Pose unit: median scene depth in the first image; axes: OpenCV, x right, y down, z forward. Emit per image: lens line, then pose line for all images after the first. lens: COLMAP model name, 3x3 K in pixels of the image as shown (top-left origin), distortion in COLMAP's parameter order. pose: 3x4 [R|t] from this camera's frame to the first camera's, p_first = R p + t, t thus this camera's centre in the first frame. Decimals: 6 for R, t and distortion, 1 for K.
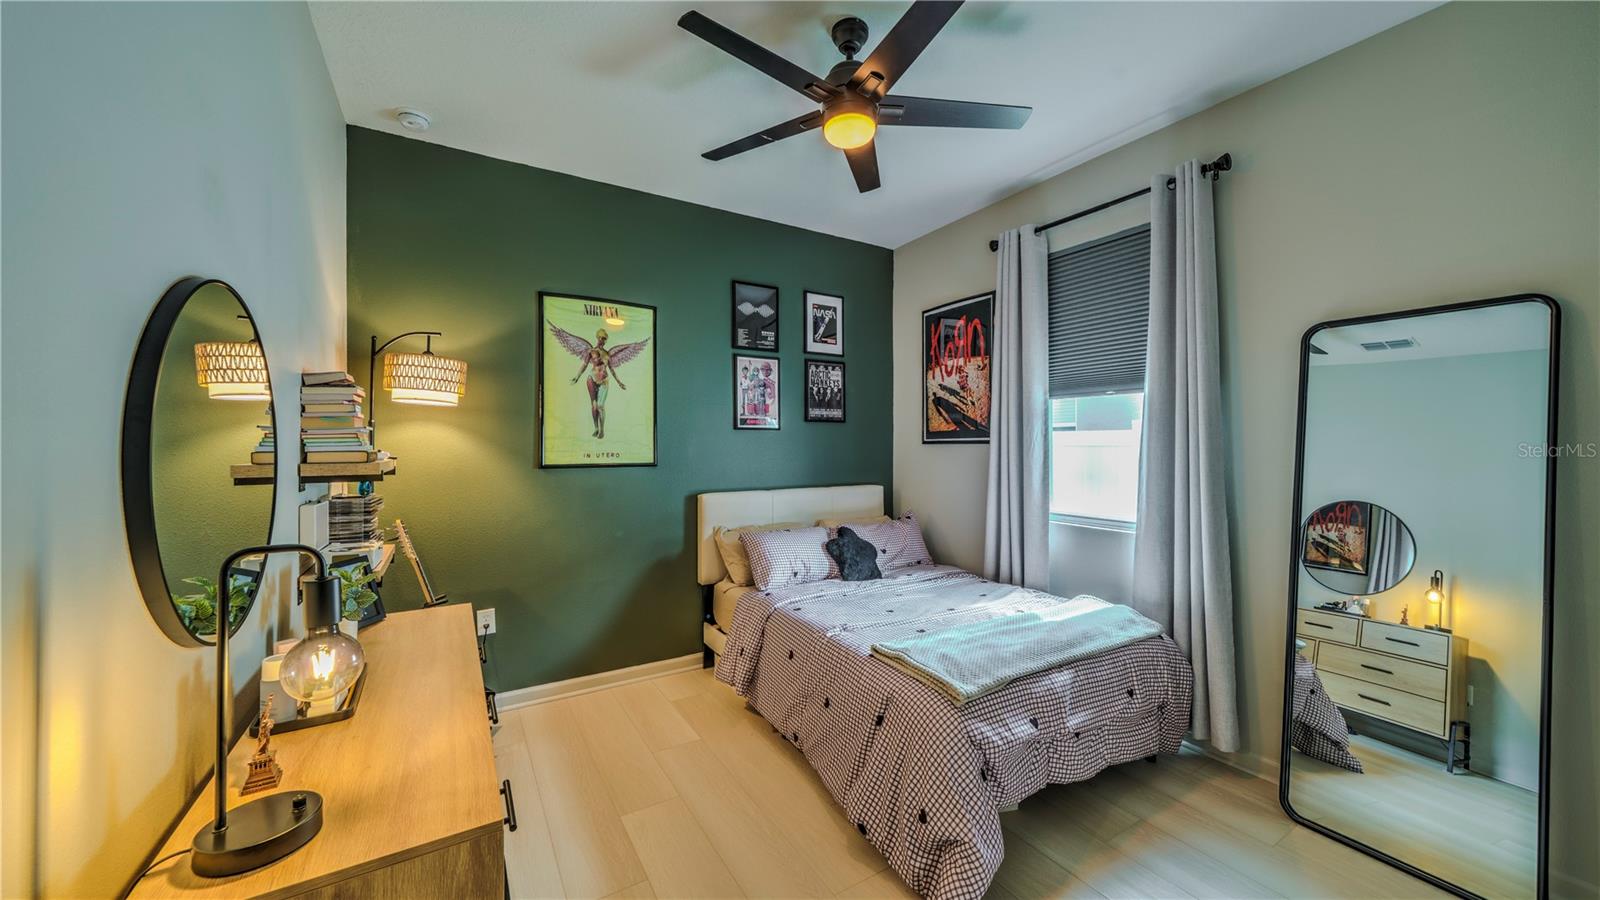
lens RADIAL K [[566.3, 0, 787.5], [0, 566.3, 446.2], [0, 0, 1]] dist [-0.000892, -0.000191]
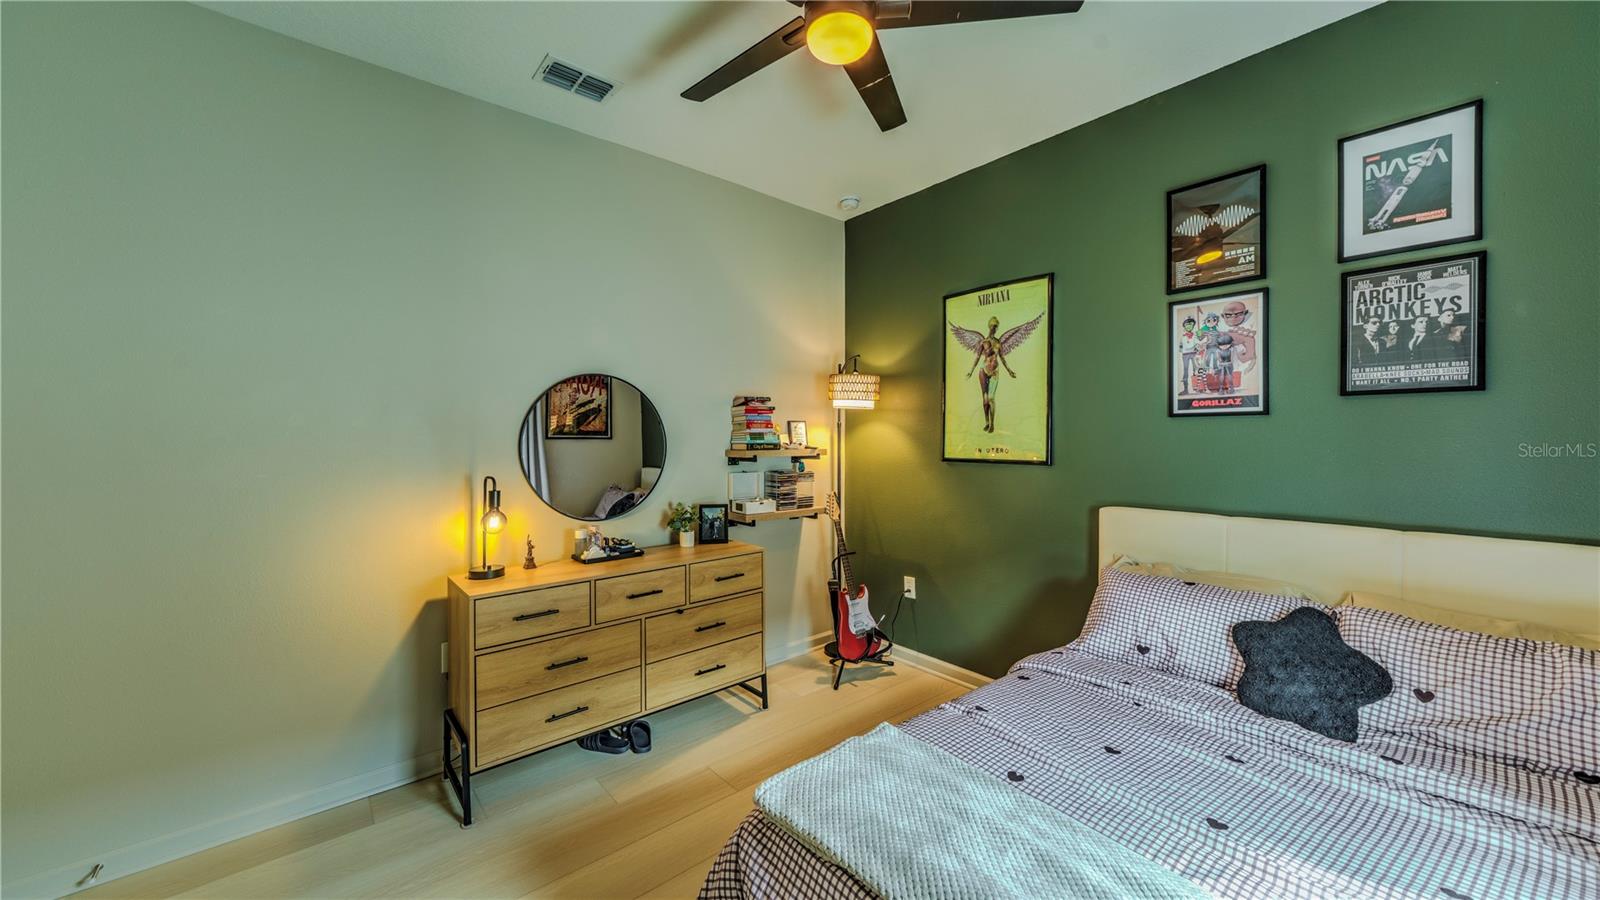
lens RADIAL K [[566.3, 0, 787.5], [0, 566.3, 446.2], [0, 0, 1]] dist [-0.000892, -0.000191]
pose [[0.165238, 0.016950, -0.986108, 0.486828], [-0.002506, 0.999856, 0.016766, -0.005372], [0.986251, -0.000299, 0.165257, 0.448511]]
